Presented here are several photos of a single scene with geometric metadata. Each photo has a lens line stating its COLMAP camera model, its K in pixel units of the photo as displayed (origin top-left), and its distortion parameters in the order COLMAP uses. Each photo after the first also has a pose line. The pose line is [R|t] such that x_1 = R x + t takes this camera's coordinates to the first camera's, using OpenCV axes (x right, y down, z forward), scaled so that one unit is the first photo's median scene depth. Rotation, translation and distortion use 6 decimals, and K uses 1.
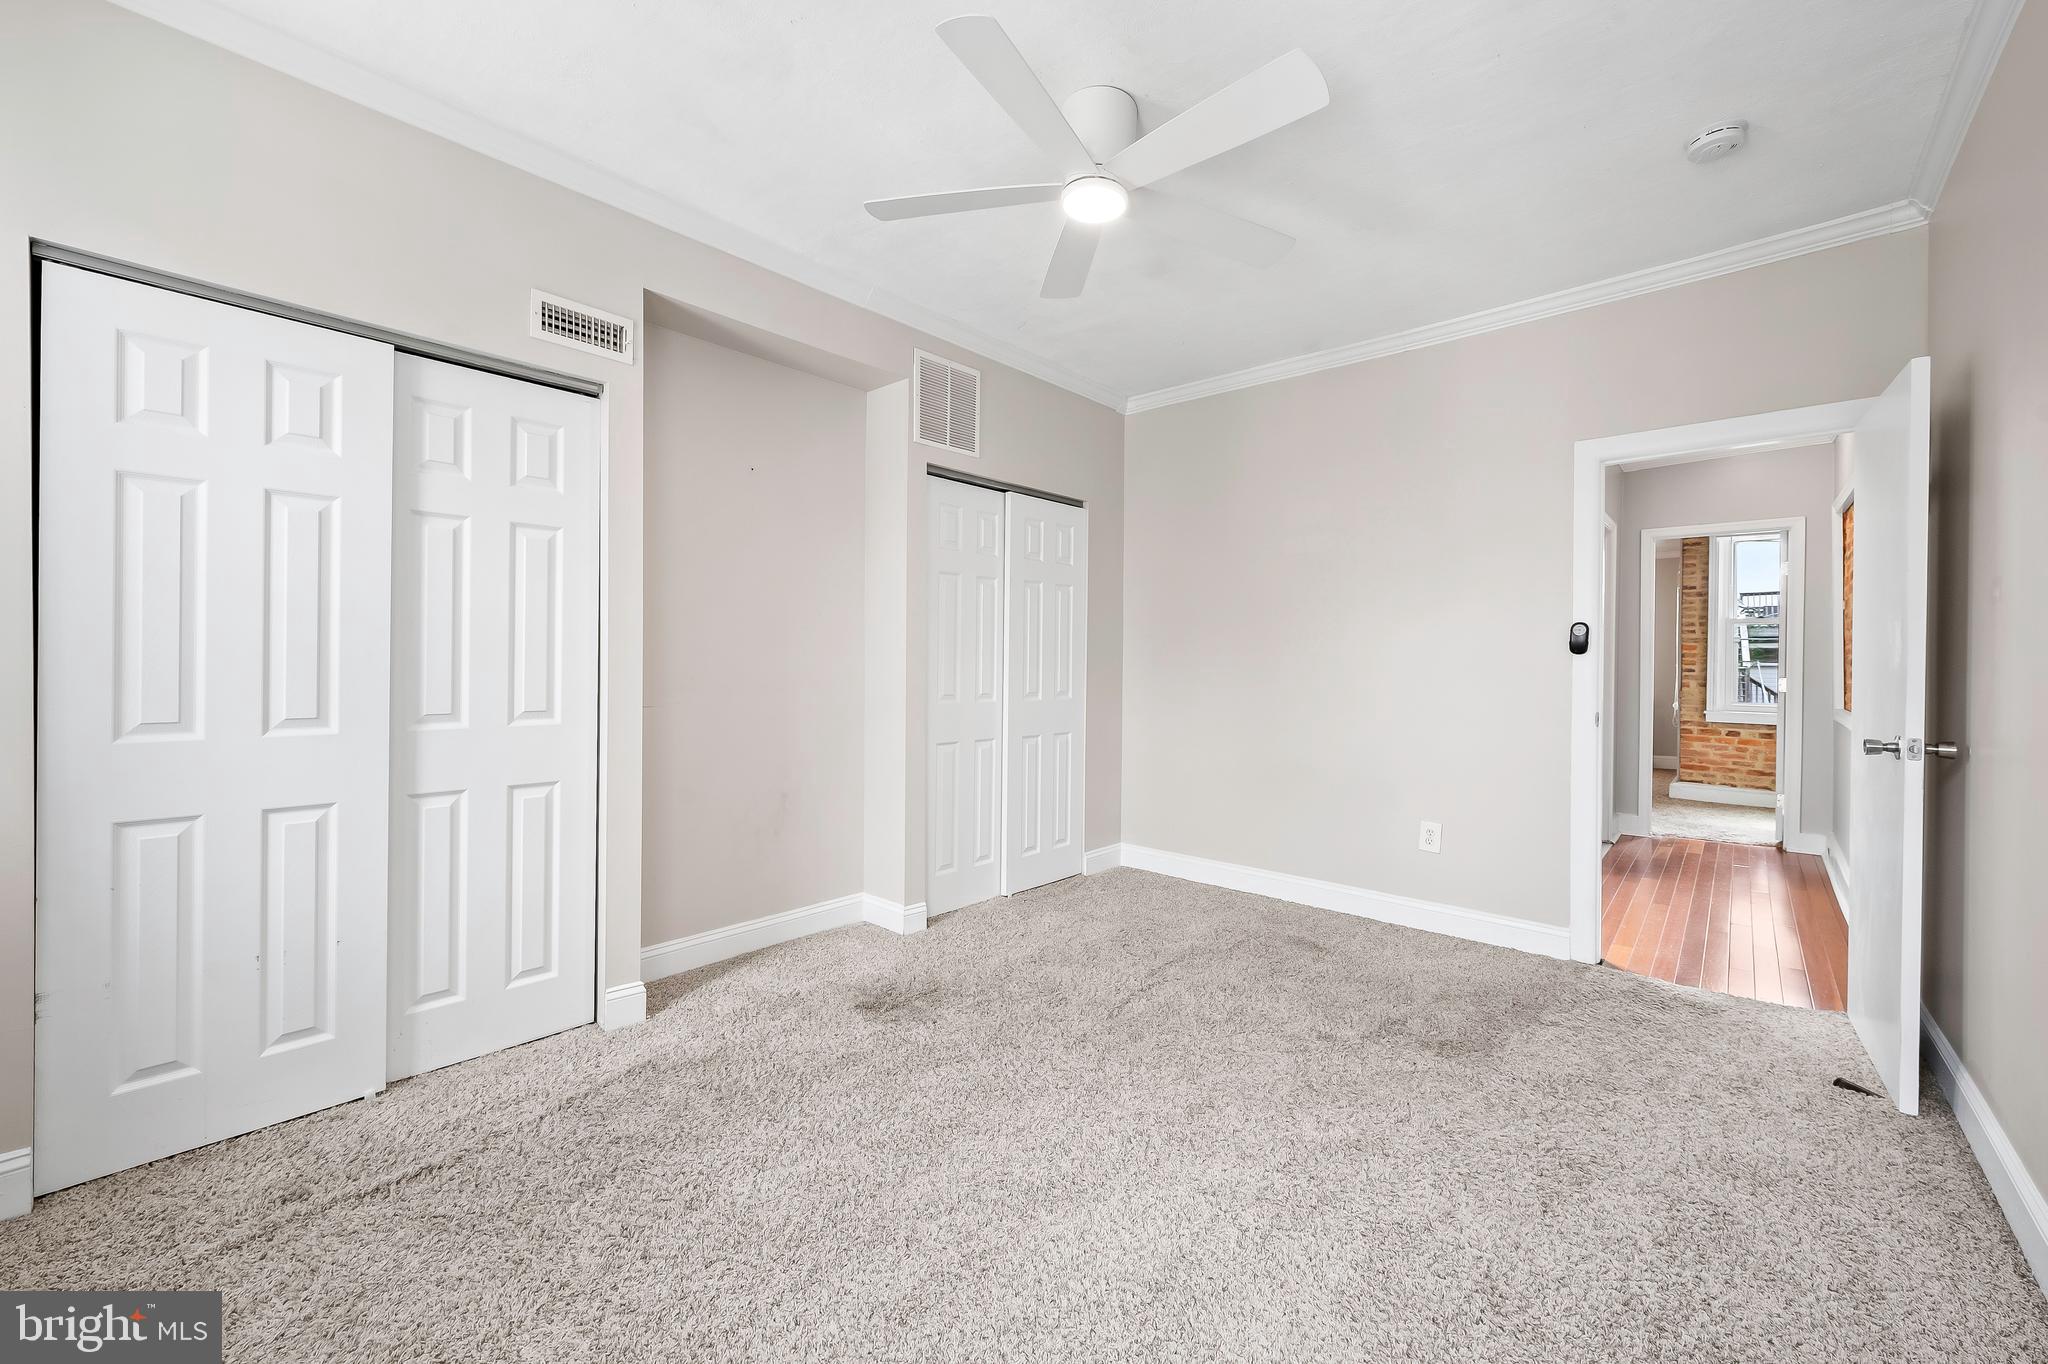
lens RADIAL K [[814.5, 0, 1029.5], [0, 814.5, 660.5], [0, 0, 1]] dist [-0.003722, -0.000288]
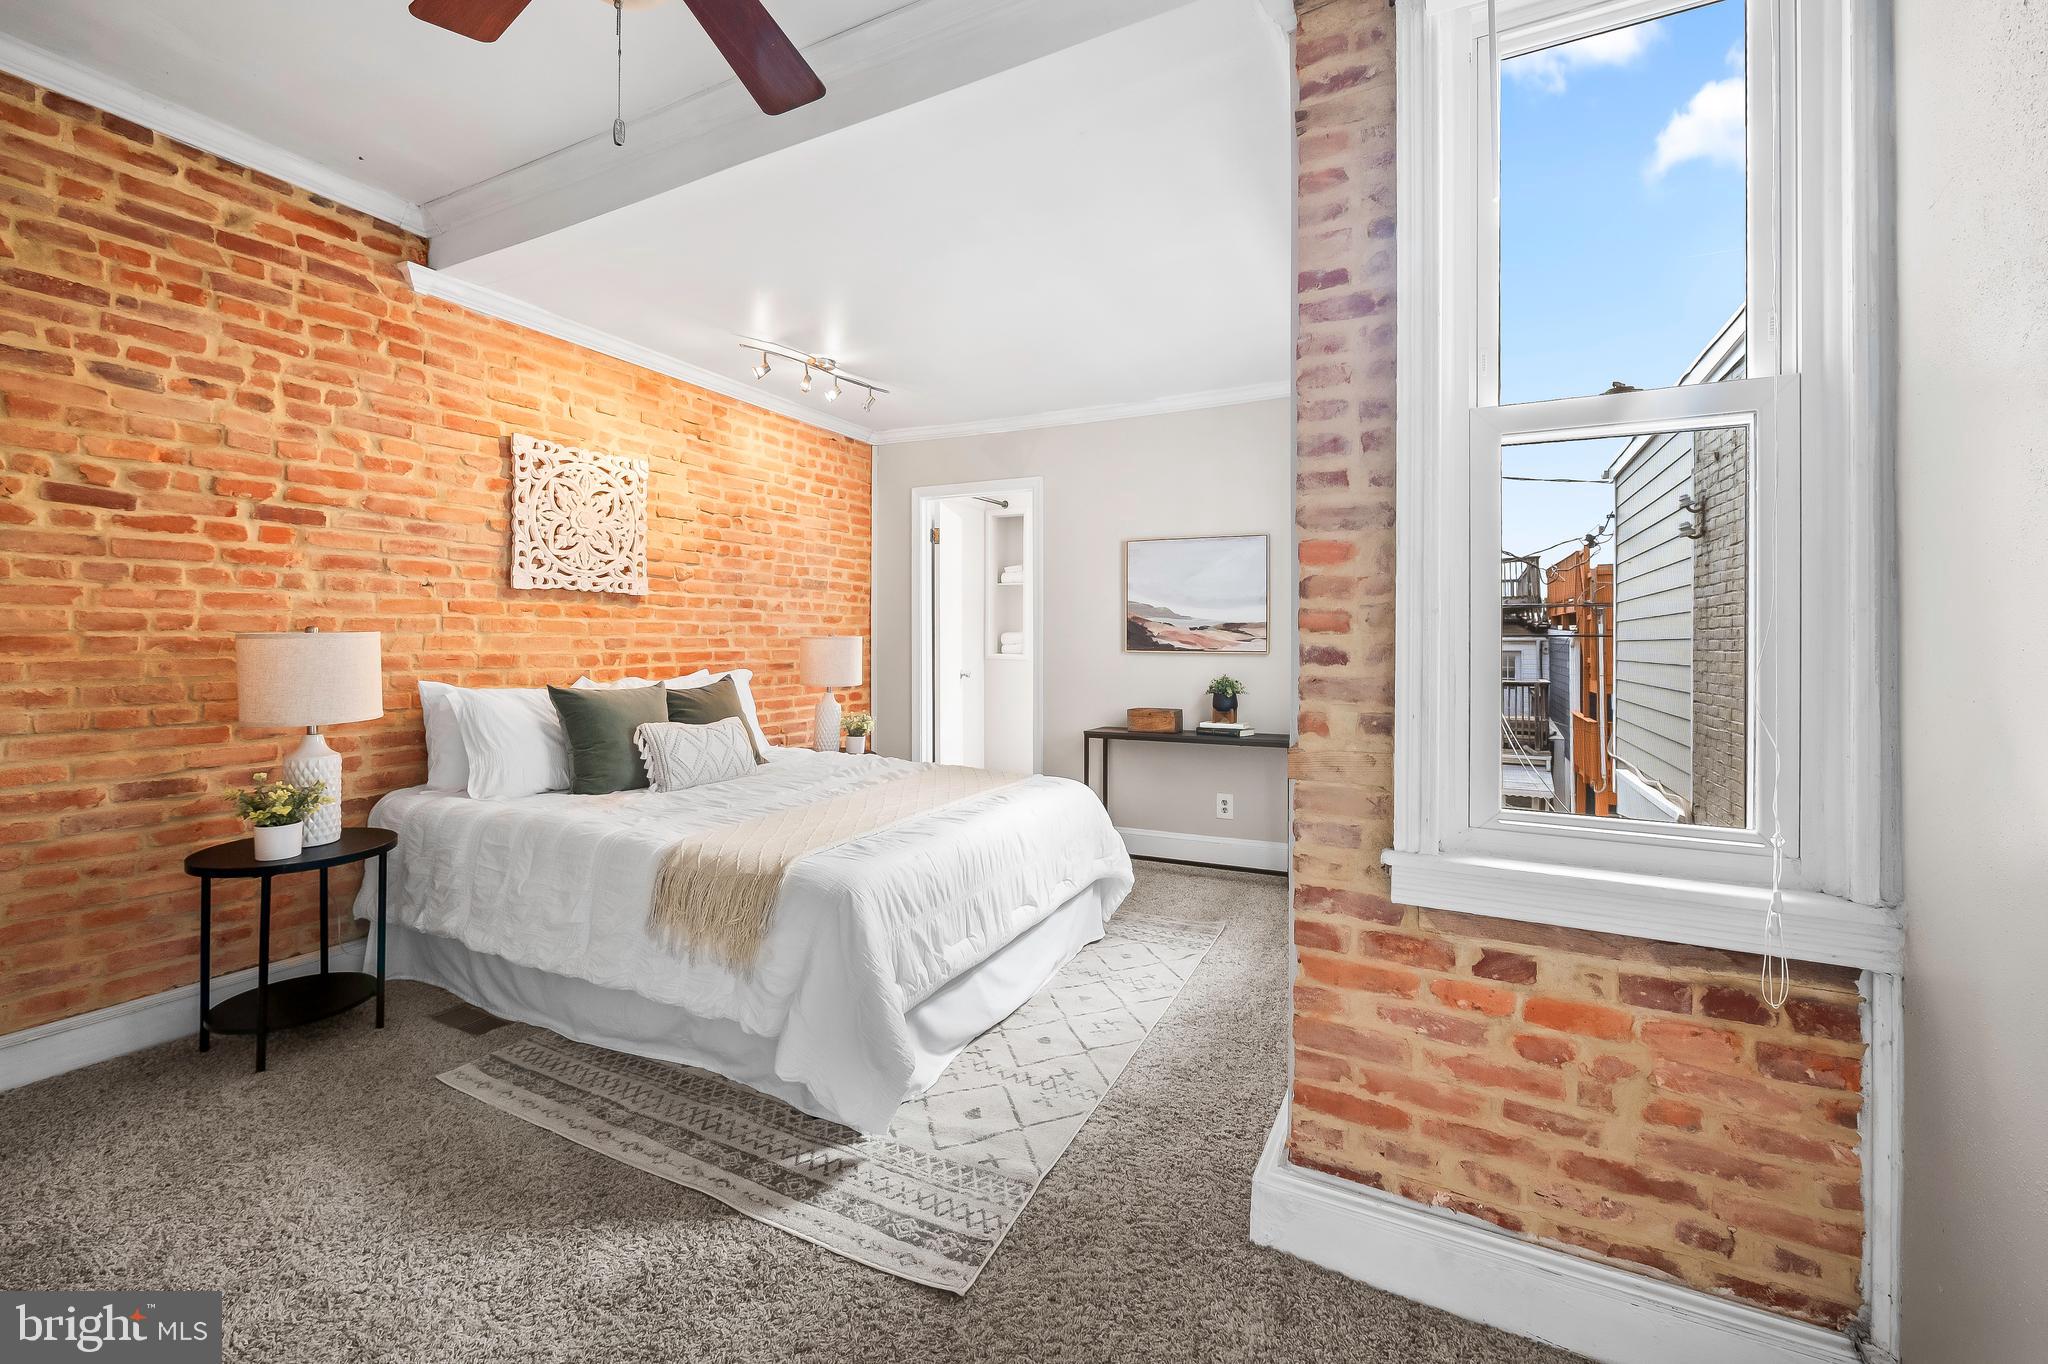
lens RADIAL K [[833.7, 0, 1034.0], [0, 833.7, 632.7], [0, 0, 1]] dist [-0.003289, -0.000333]
pose [[0.966251, -0.005117, 0.257552, 0.698125], [0.006974, 0.999956, -0.006299, 0.006846], [-0.257509, 0.007883, 0.966244, 0.826966]]
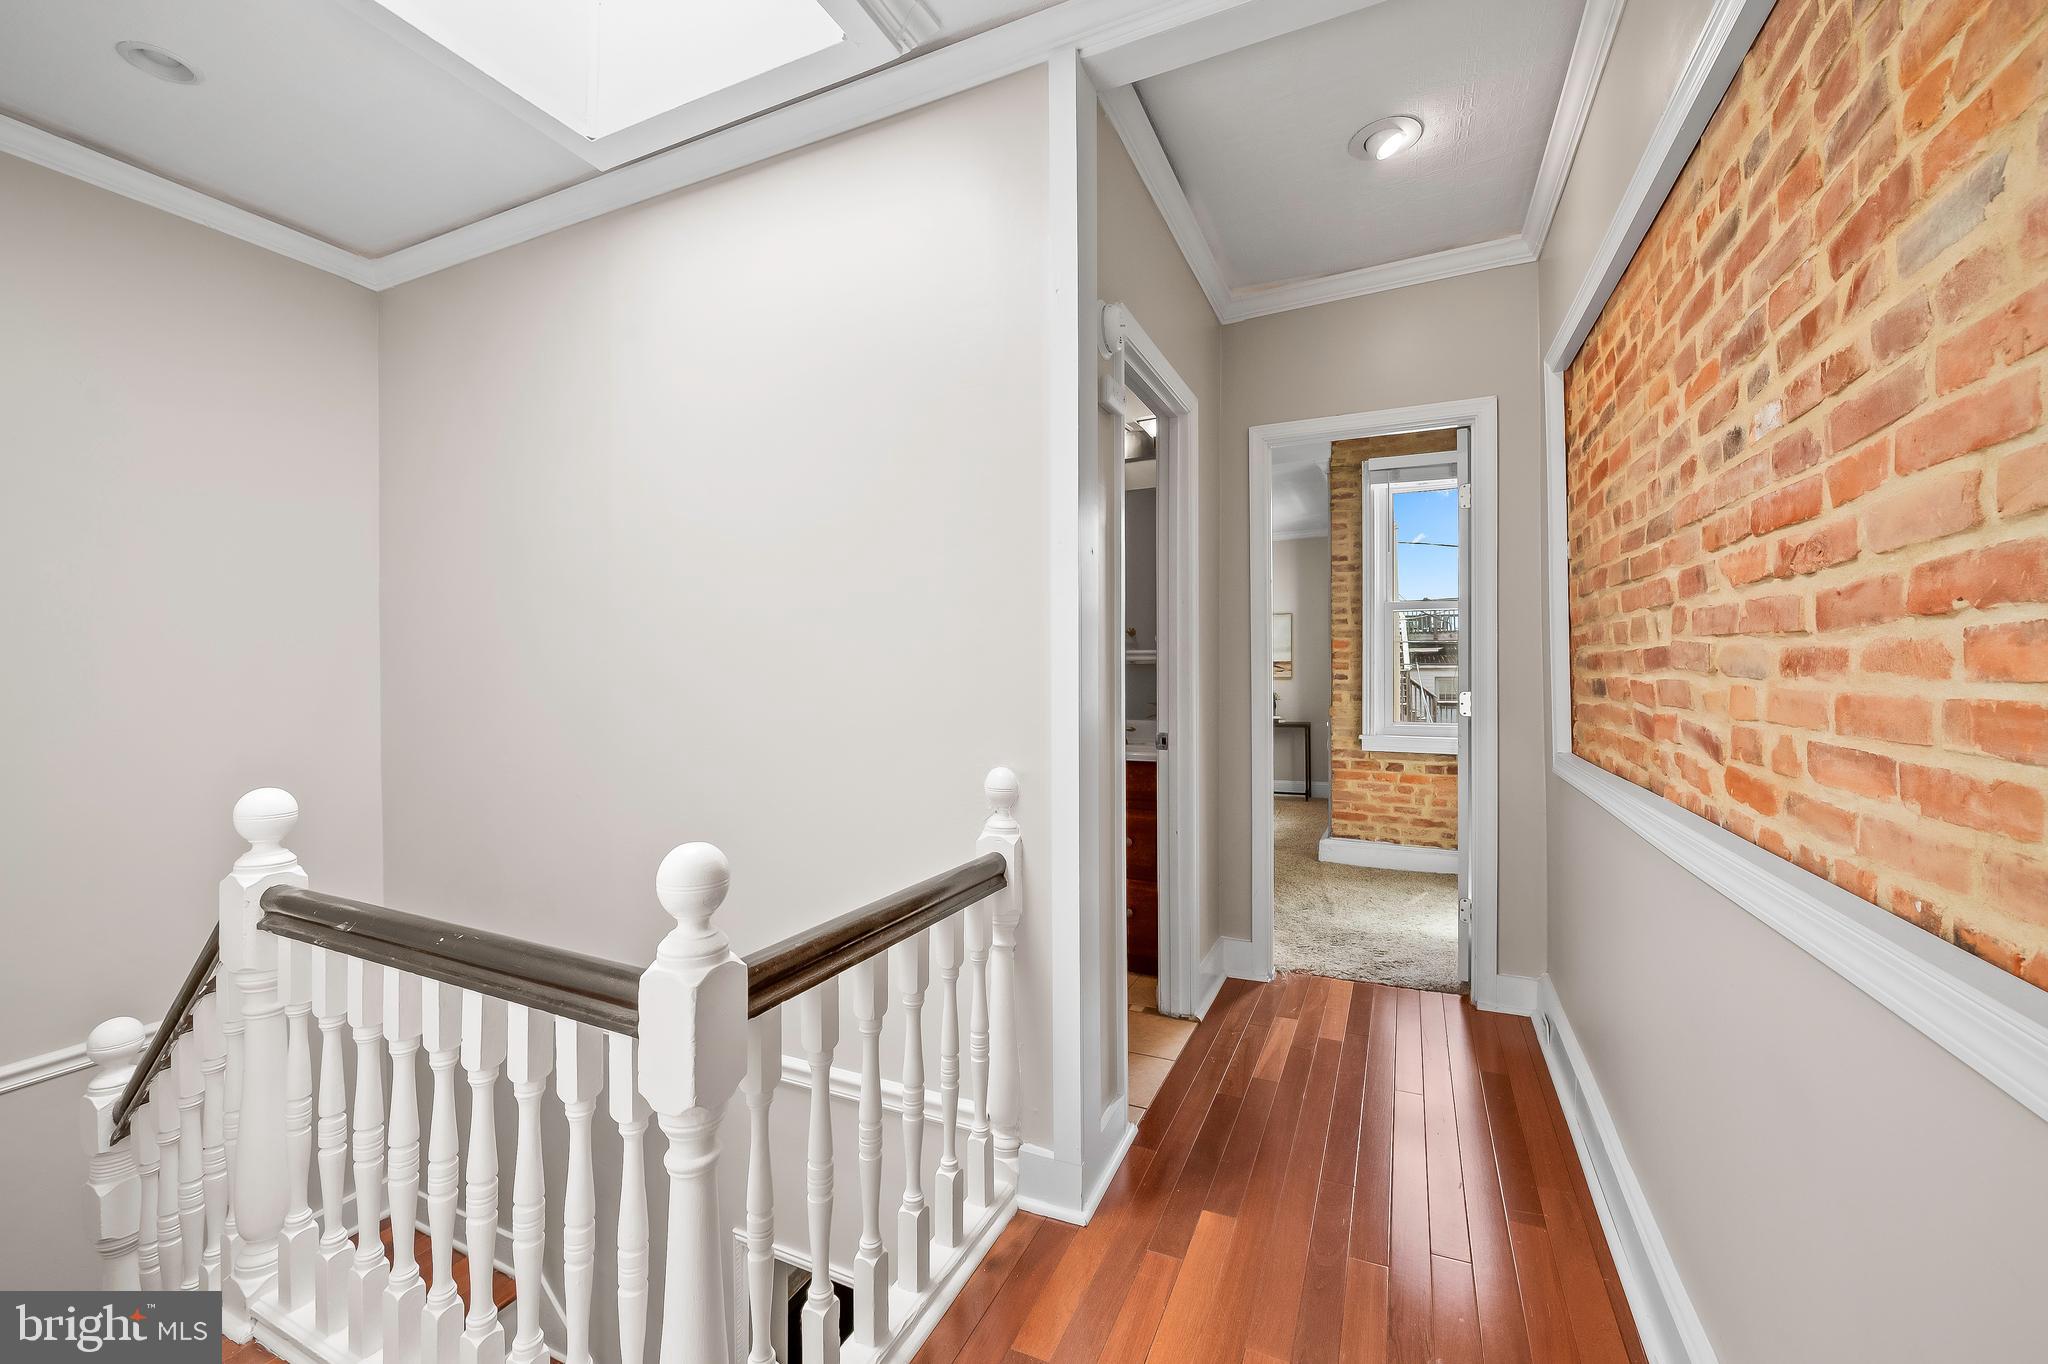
lens RADIAL K [[817.9, 0, 1020.7], [0, 817.9, 667.0], [0, 0, 1]] dist [-0.000771, 0.000053]
pose [[0.960334, -0.012226, 0.278583, 0.363424], [0.013382, 0.999908, -0.002248, 0.001506], [-0.278529, 0.005887, 0.960410, 0.414395]]
